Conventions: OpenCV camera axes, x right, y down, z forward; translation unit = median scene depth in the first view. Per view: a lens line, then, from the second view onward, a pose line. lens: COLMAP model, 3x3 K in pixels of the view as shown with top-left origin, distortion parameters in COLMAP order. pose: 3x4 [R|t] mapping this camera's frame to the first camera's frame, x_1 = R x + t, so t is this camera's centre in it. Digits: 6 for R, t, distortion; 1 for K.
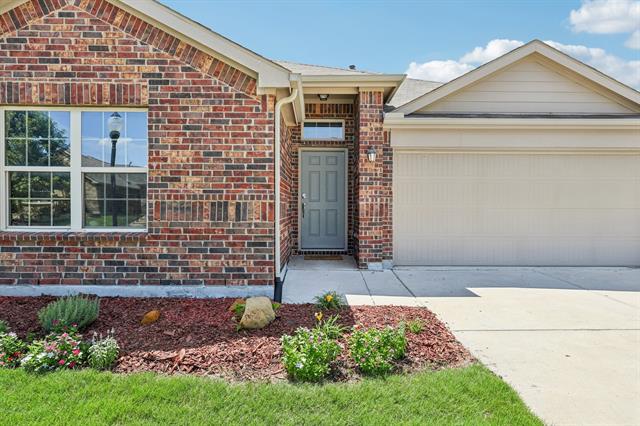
lens RADIAL K [[376.2, 0, 321.0], [0, 376.2, 210.4], [0, 0, 1]] dist [0.004886, -0.001944]
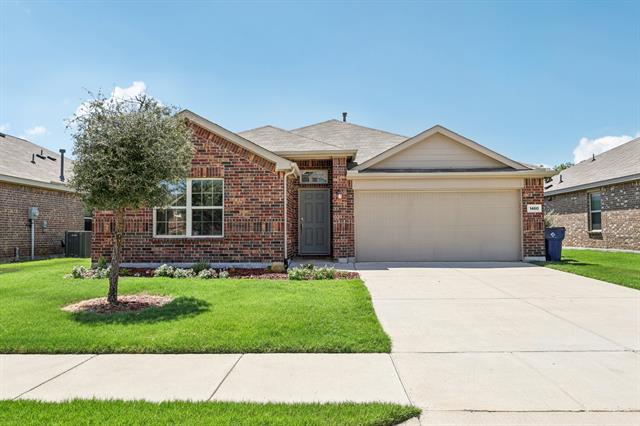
lens RADIAL K [[472.5, 0, 322.2], [0, 472.5, 212.2], [0, 0, 1]] dist [-0.004430, -0.005008]
pose [[0.999423, -0.010744, -0.032221, 0.173589], [0.008989, 0.998493, -0.054137, 0.066347], [0.032754, 0.053816, 0.998013, -1.610393]]
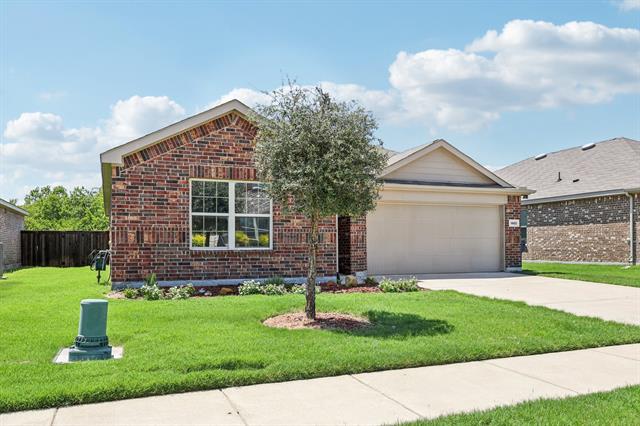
lens RADIAL K [[537.3, 0, 326.9], [0, 537.3, 242.2], [0, 0, 1]] dist [-0.008867, -0.006464]
pose [[0.928898, -0.005064, 0.370302, -1.195224], [0.011979, 0.999794, -0.016378, 0.068907], [-0.370143, 0.019650, 0.928767, -1.549601]]
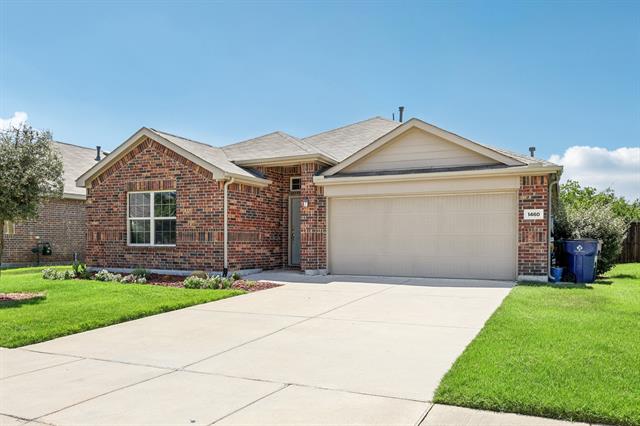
lens RADIAL K [[518.2, 0, 318.8], [0, 518.2, 247.2], [0, 0, 1]] dist [-0.004132, 0.023433]
pose [[0.898448, 0.003399, -0.439066, 1.630931], [-0.004481, 0.999989, -0.001429, 0.064747], [0.439057, 0.003251, 0.898454, -1.365742]]
